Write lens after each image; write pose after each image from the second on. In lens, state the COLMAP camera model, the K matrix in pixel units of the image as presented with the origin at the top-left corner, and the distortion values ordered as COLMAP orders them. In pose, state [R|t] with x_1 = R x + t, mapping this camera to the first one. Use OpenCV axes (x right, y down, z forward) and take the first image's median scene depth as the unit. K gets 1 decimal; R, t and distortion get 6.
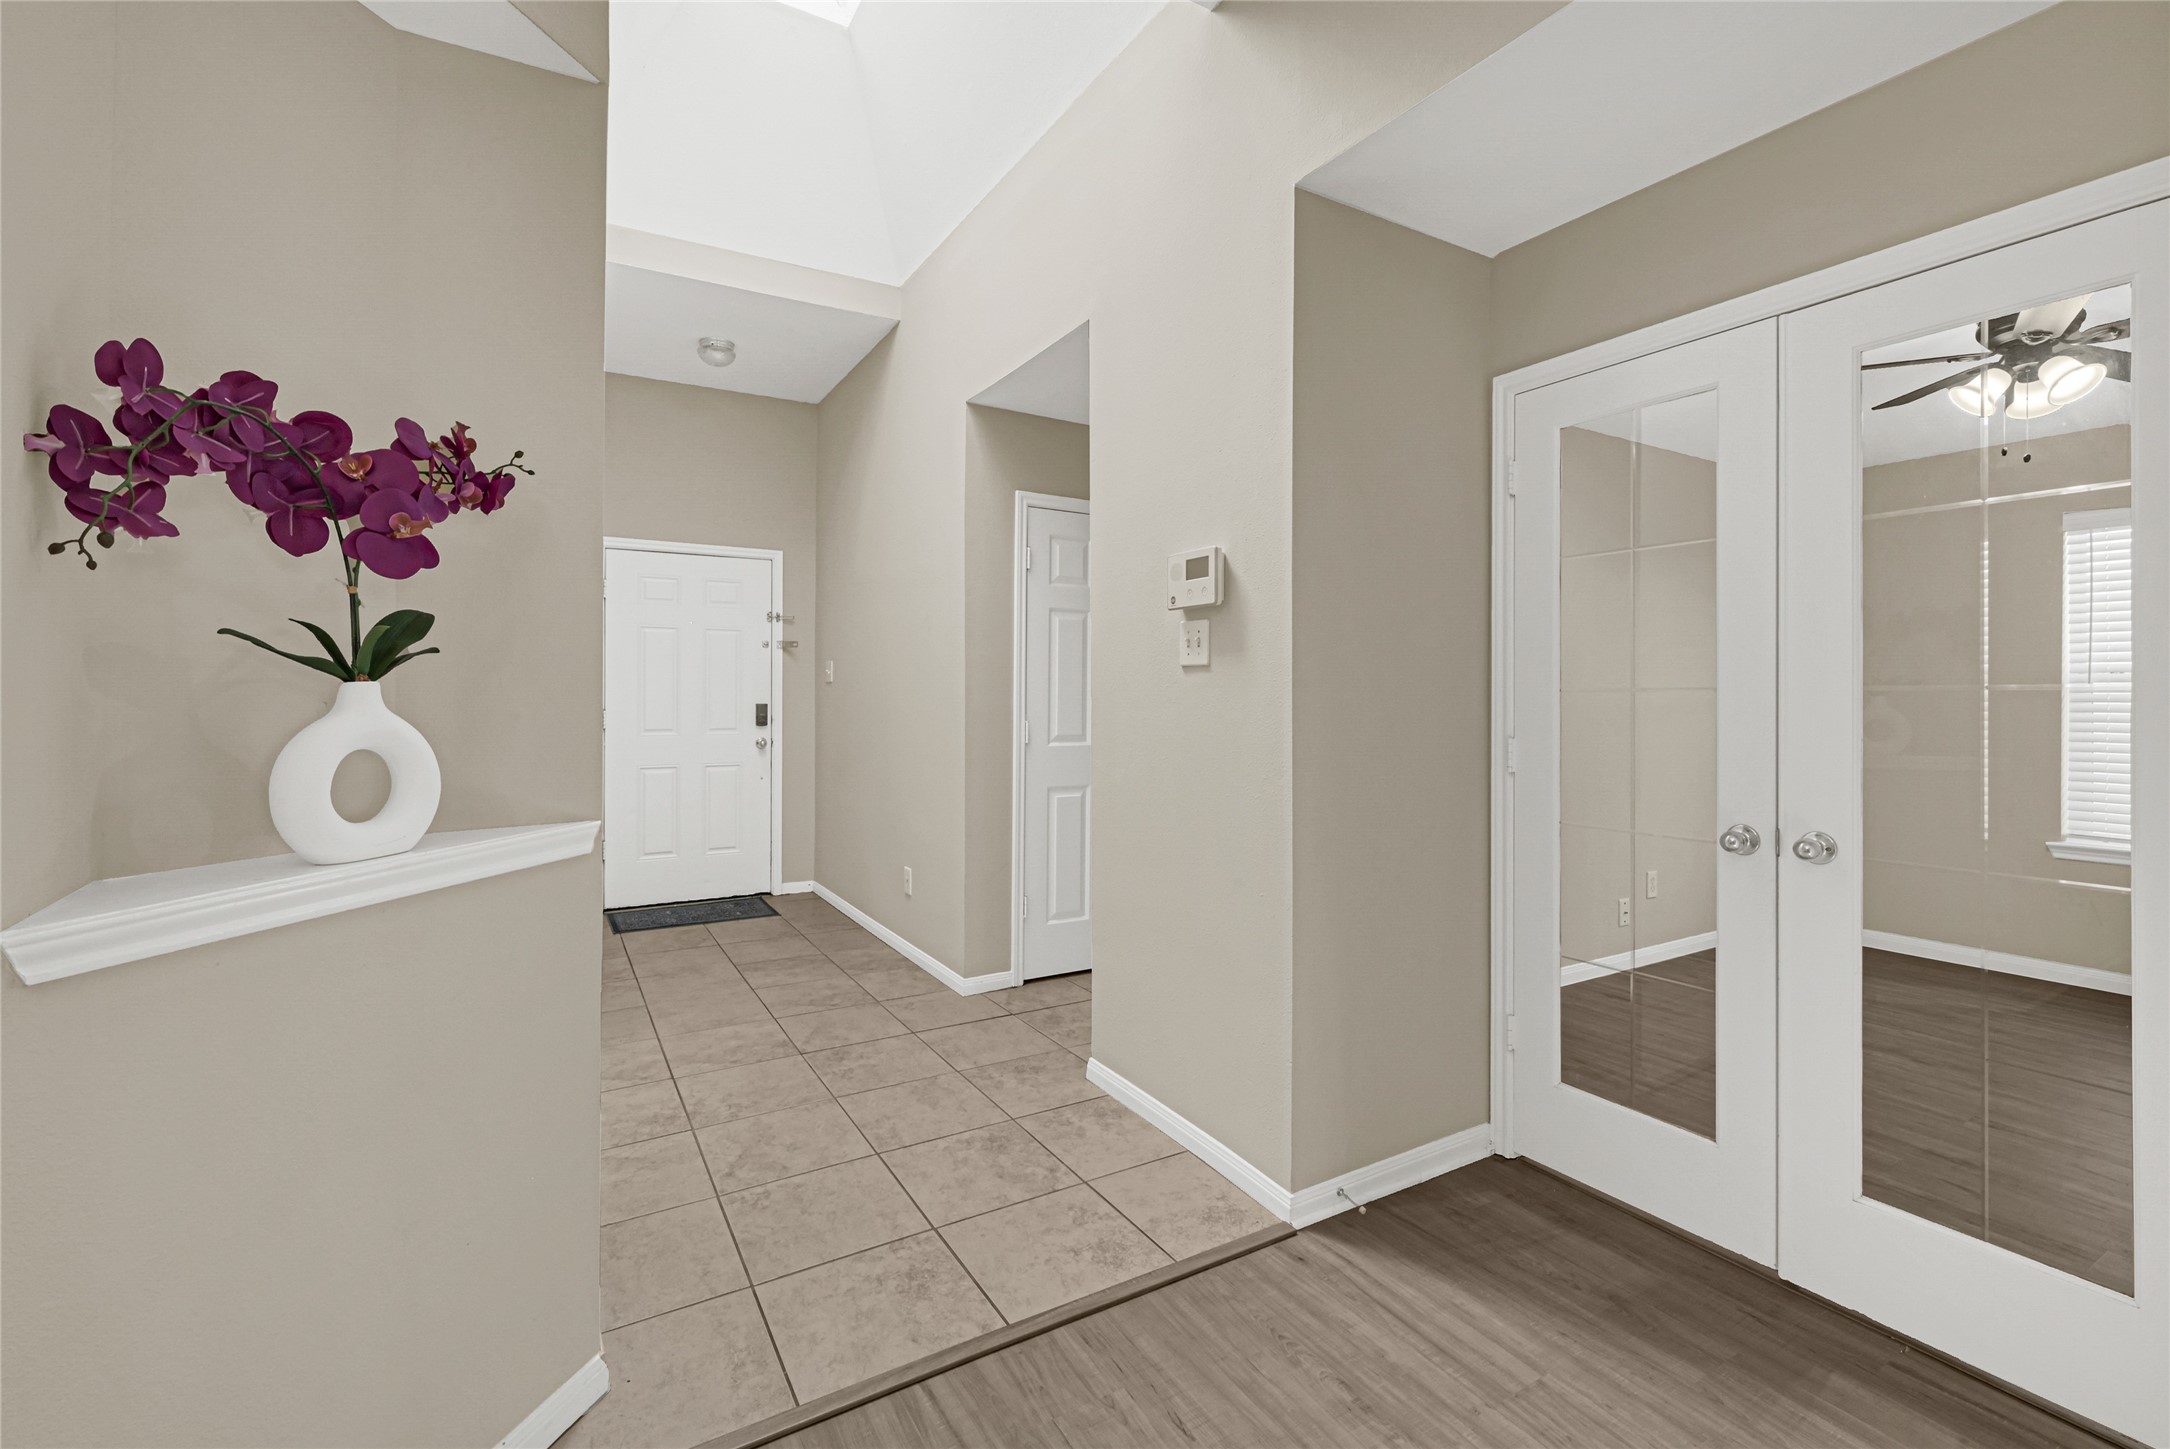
lens RADIAL K [[934.7, 0, 1078.6], [0, 934.7, 700.3], [0, 0, 1]] dist [-0.003704, 0.000093]
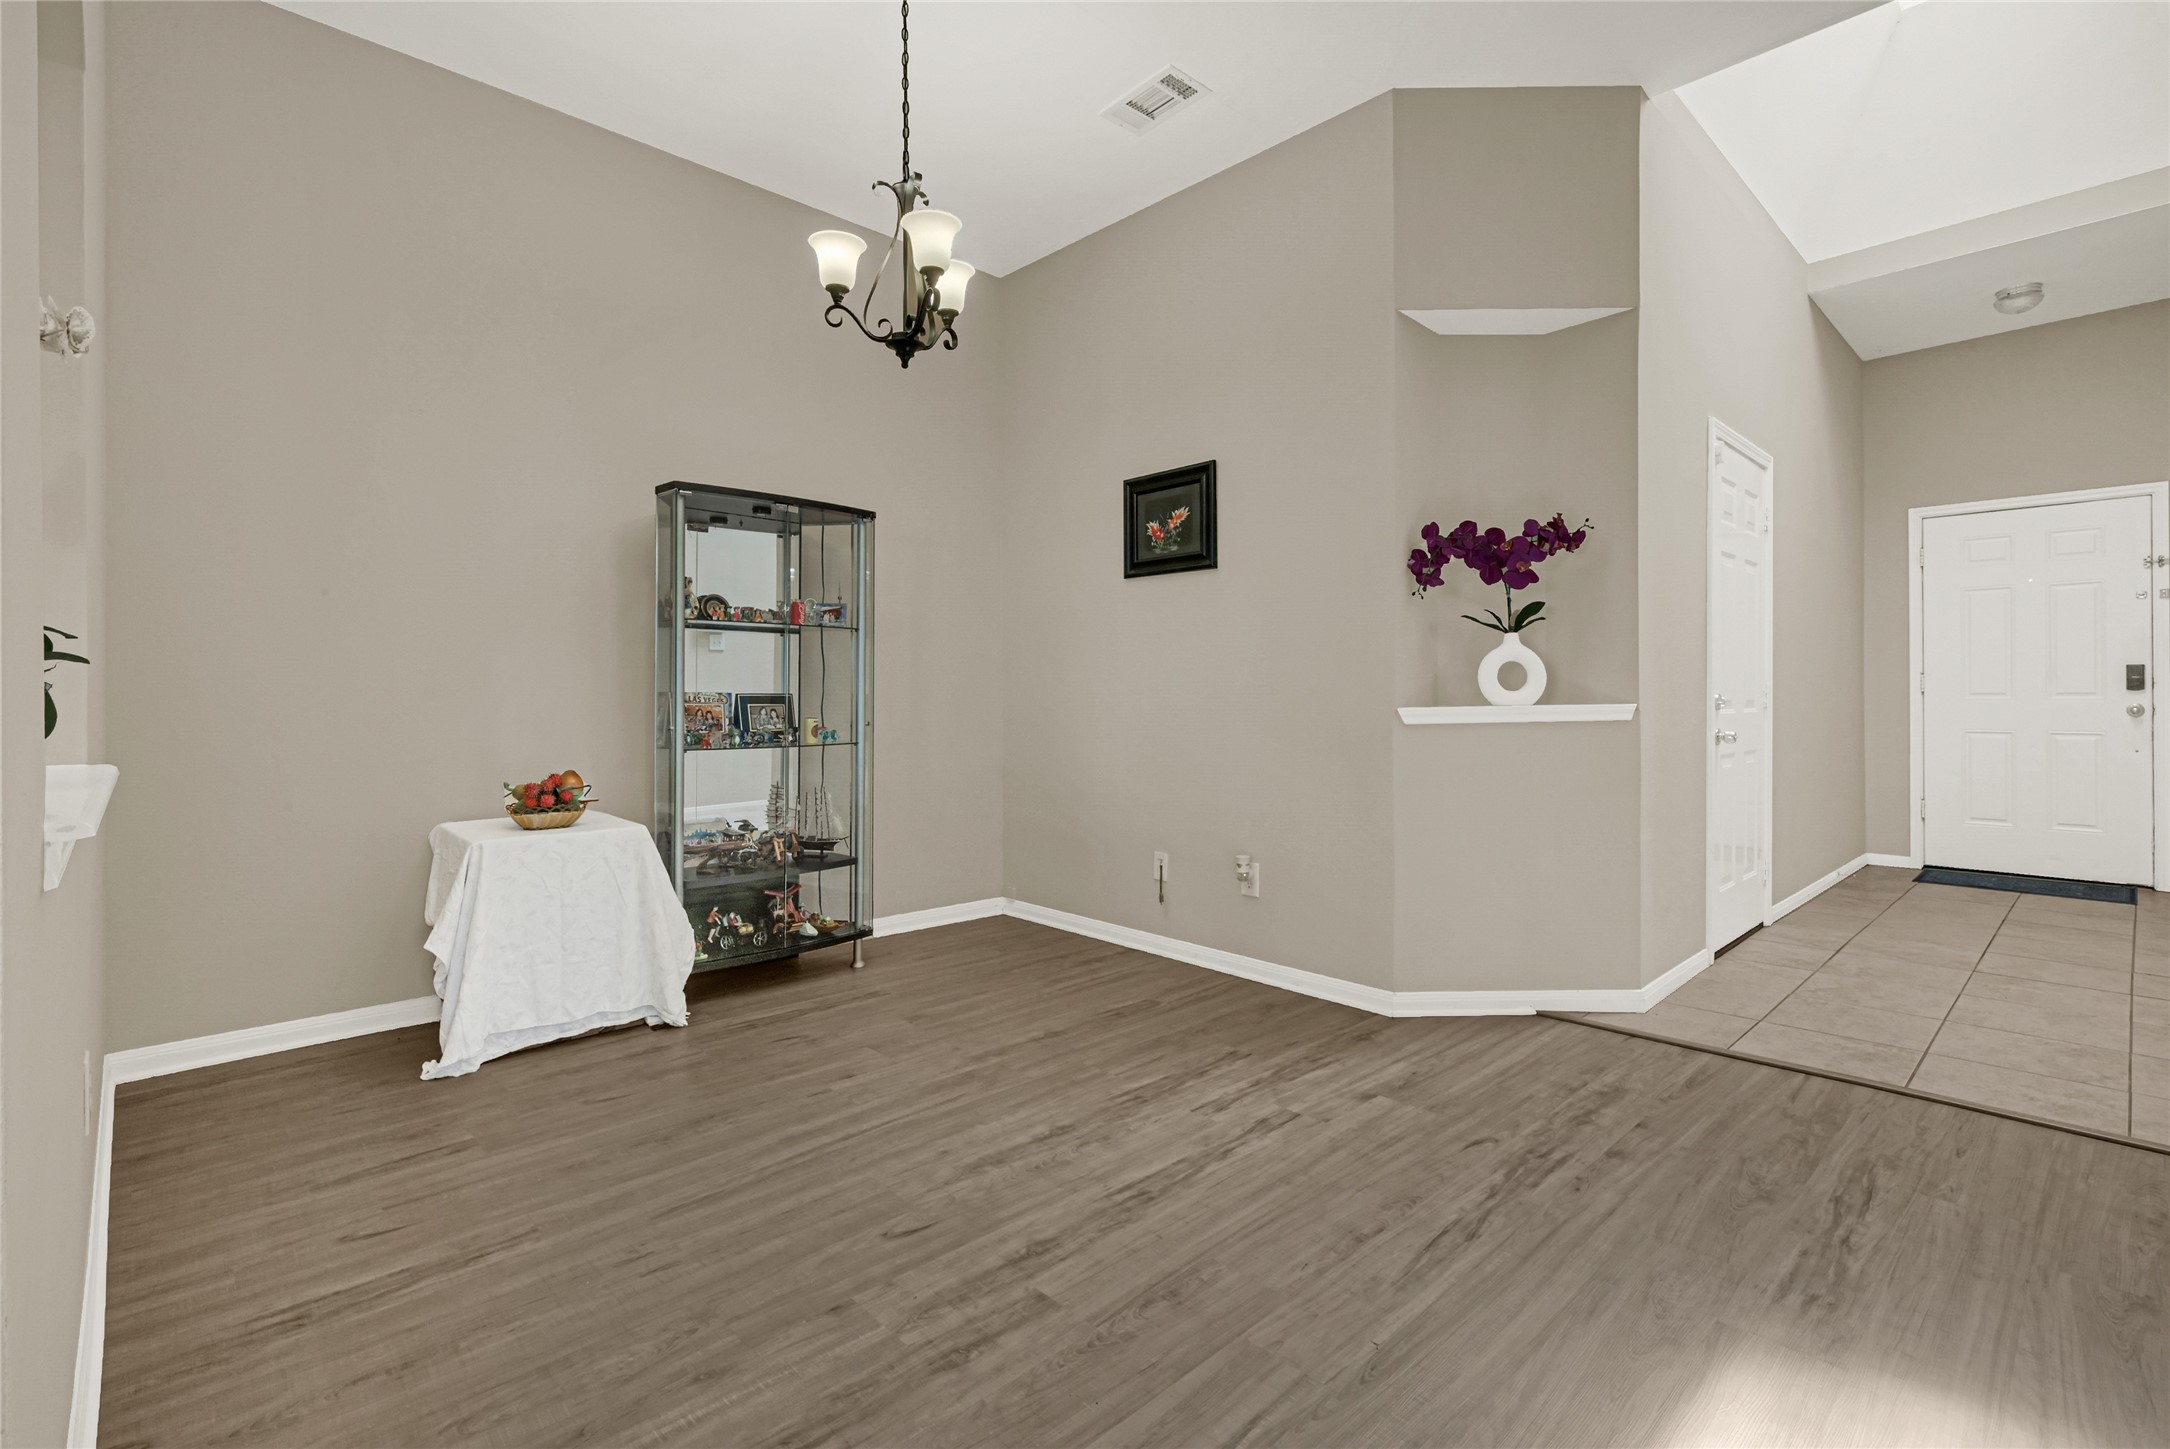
lens RADIAL K [[1009.0, 0, 1074.6], [0, 1009.0, 705.2], [0, 0, 1]] dist [-0.000028, 0.001251]
pose [[0.222053, 0.001006, -0.975034, 1.456789], [0.003479, 0.999992, 0.001824, 0.150400], [0.975028, -0.003797, 0.222047, -0.656985]]
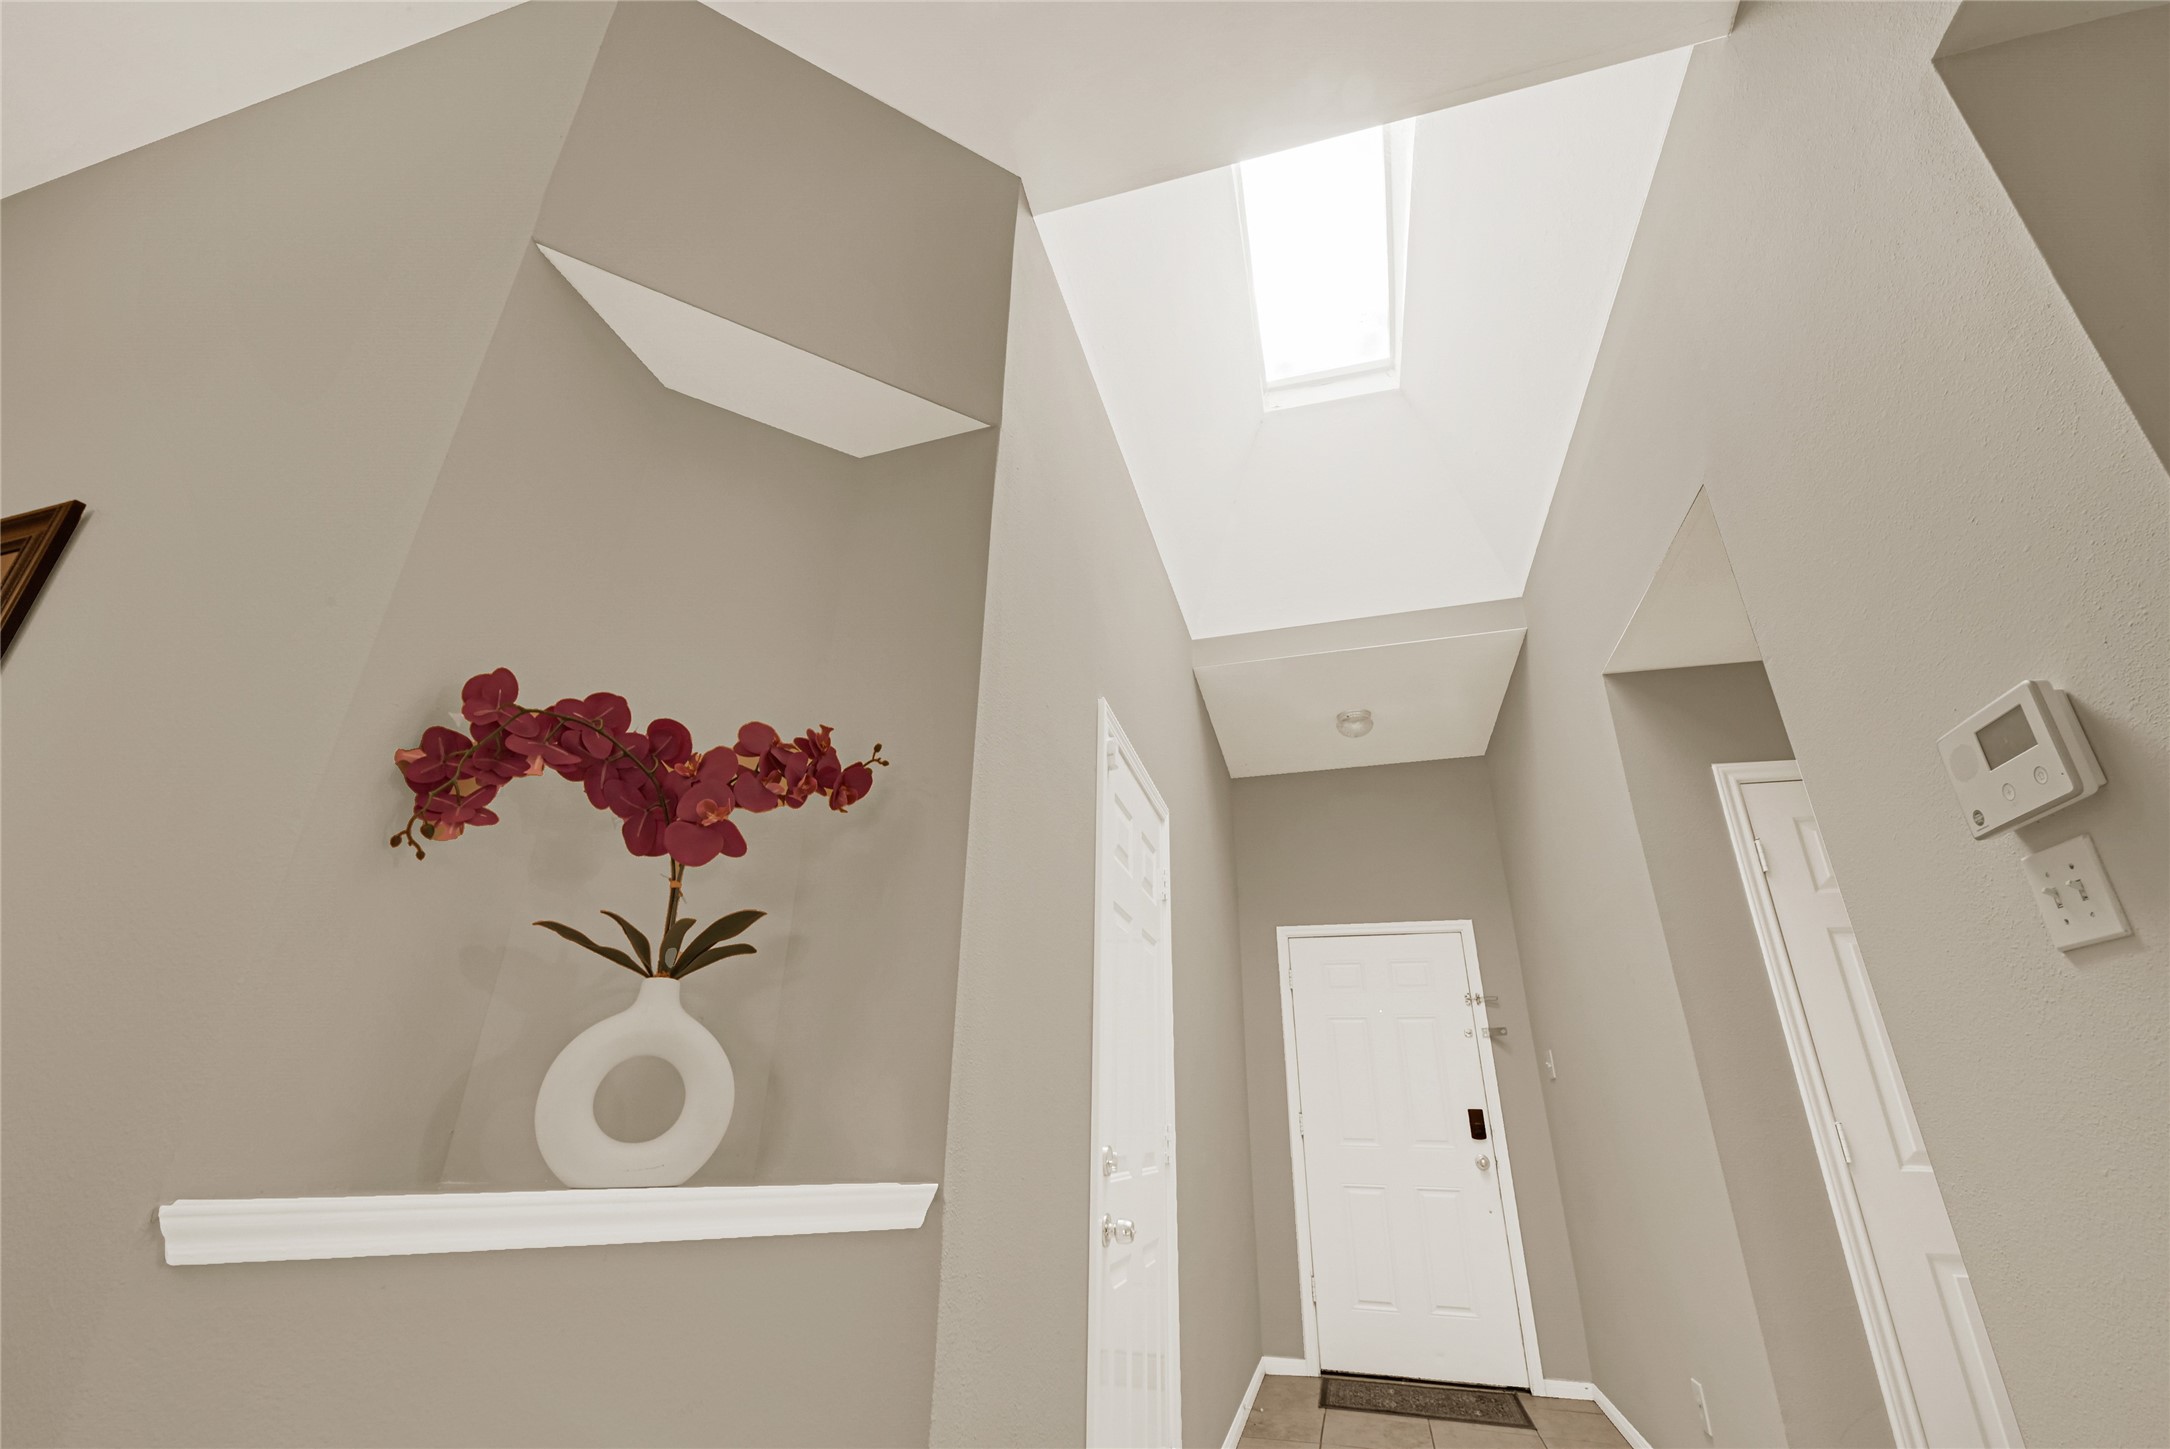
lens RADIAL K [[903.2, 0, 1075.1], [0, 903.2, 722.3], [0, 0, 1]] dist [0.000980, -0.001348]
pose [[0.687358, -0.282052, -0.669318, 0.198642], [-0.021914, 0.913047, -0.407265, 0.100751], [0.725989, 0.294604, 0.621409, 0.617672]]
